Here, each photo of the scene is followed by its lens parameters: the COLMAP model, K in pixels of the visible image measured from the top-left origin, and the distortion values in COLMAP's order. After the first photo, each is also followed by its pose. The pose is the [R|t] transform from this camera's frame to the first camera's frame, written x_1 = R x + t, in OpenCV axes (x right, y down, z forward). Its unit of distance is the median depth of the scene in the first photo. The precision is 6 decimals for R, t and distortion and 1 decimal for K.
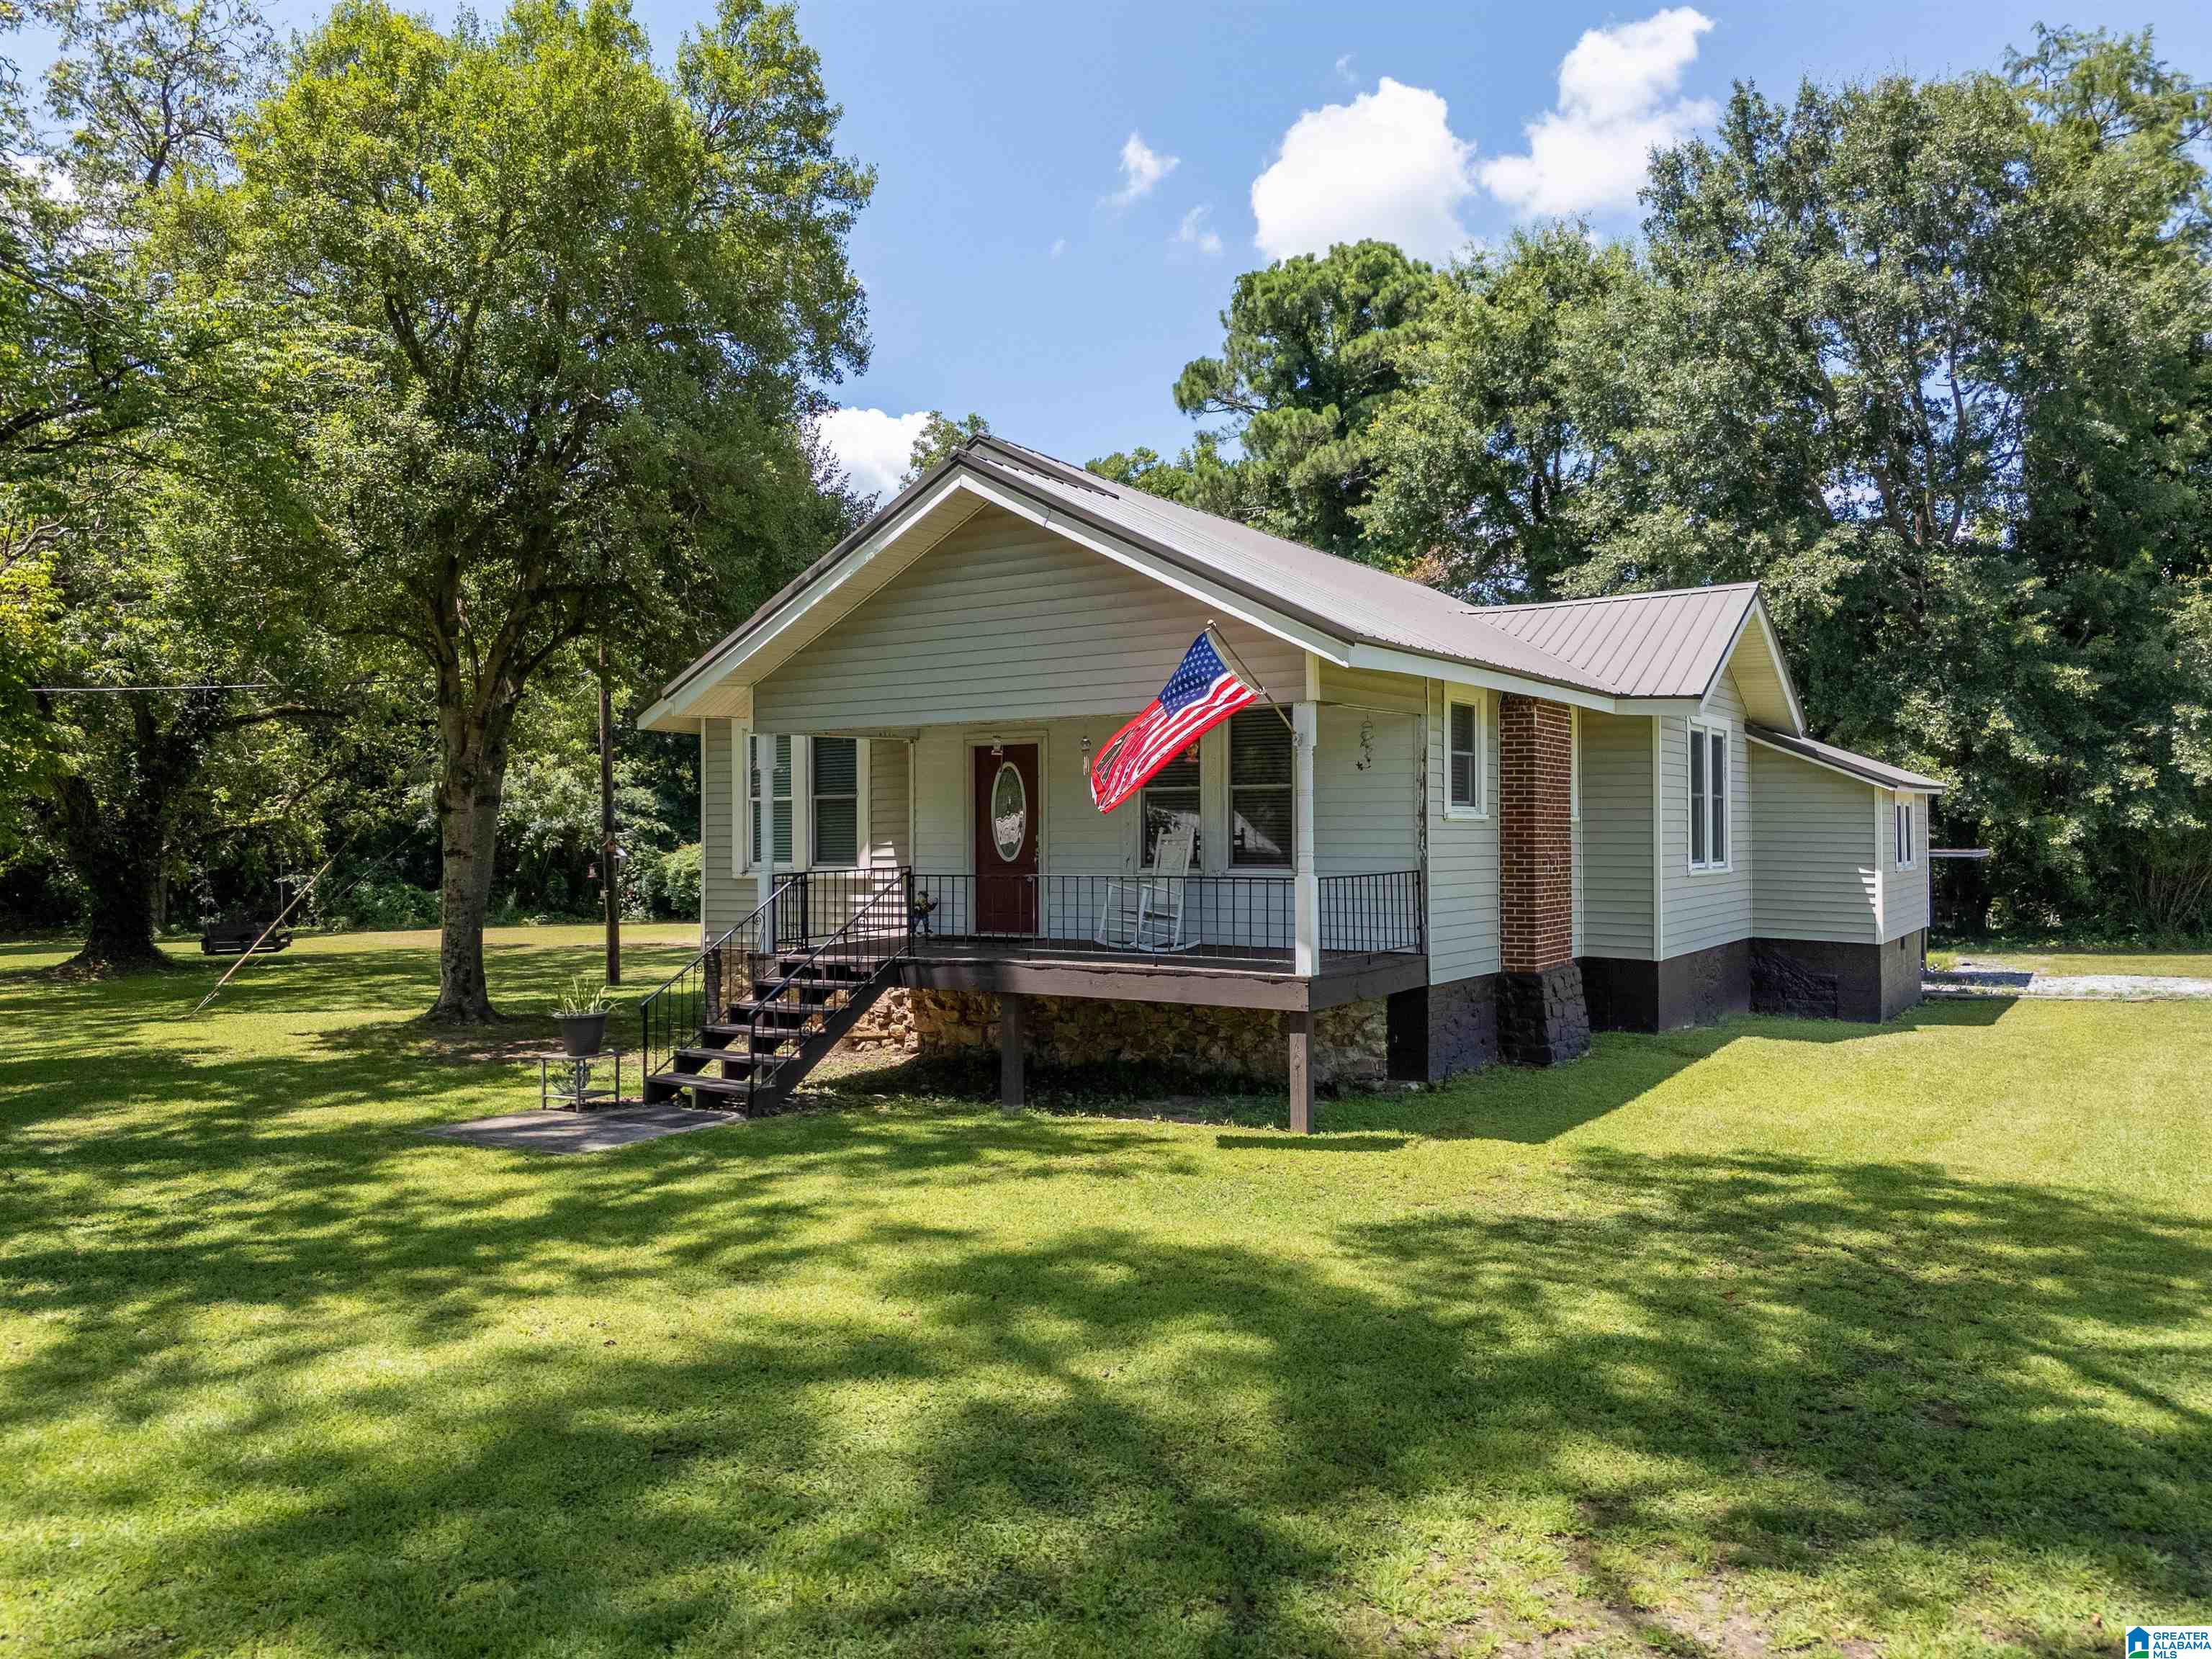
lens RADIAL K [[1628.7, 0, 1106.0], [0, 1628.7, 829.5], [0, 0, 1]] dist [0.031307, 0.000984]
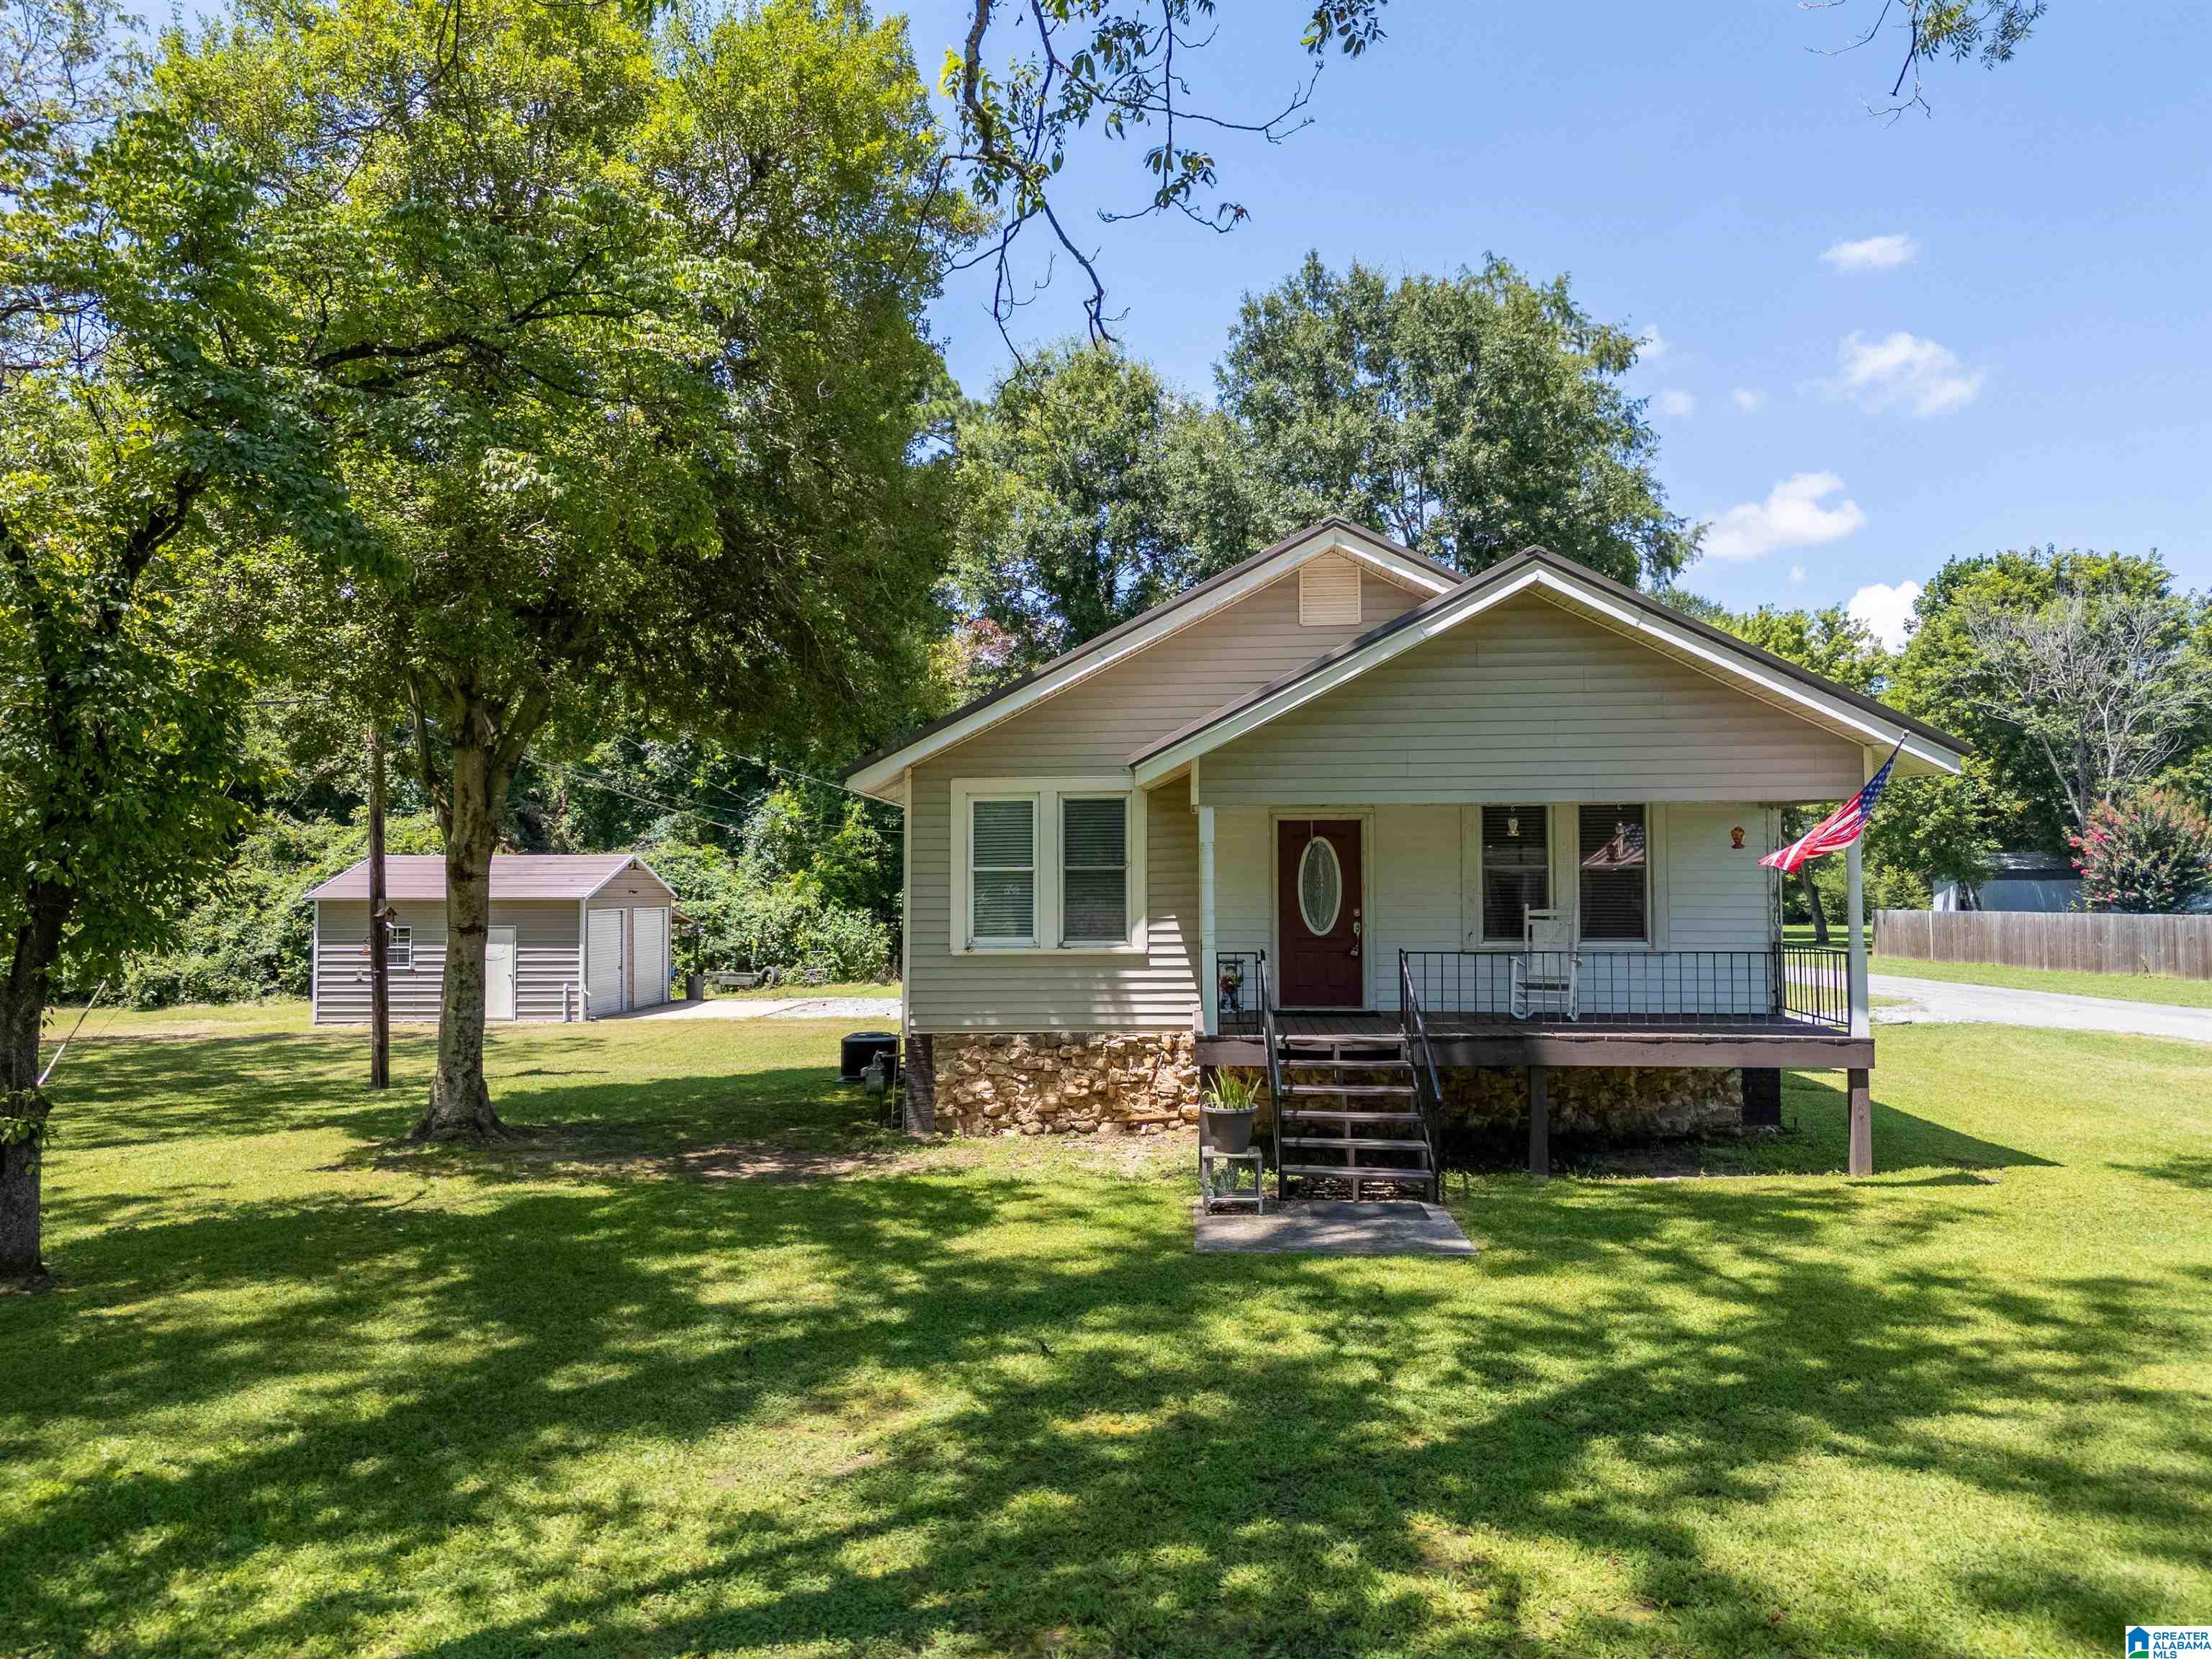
lens RADIAL K [[1620.2, 0, 1106.1], [0, 1620.2, 872.4], [0, 0, 1]] dist [0.002919, 0.000386]
pose [[0.864932, 0.012873, 0.501723, -0.670000], [-0.009932, 0.999914, -0.008535, -0.009752], [-0.501790, 0.002399, 0.864986, 0.196127]]
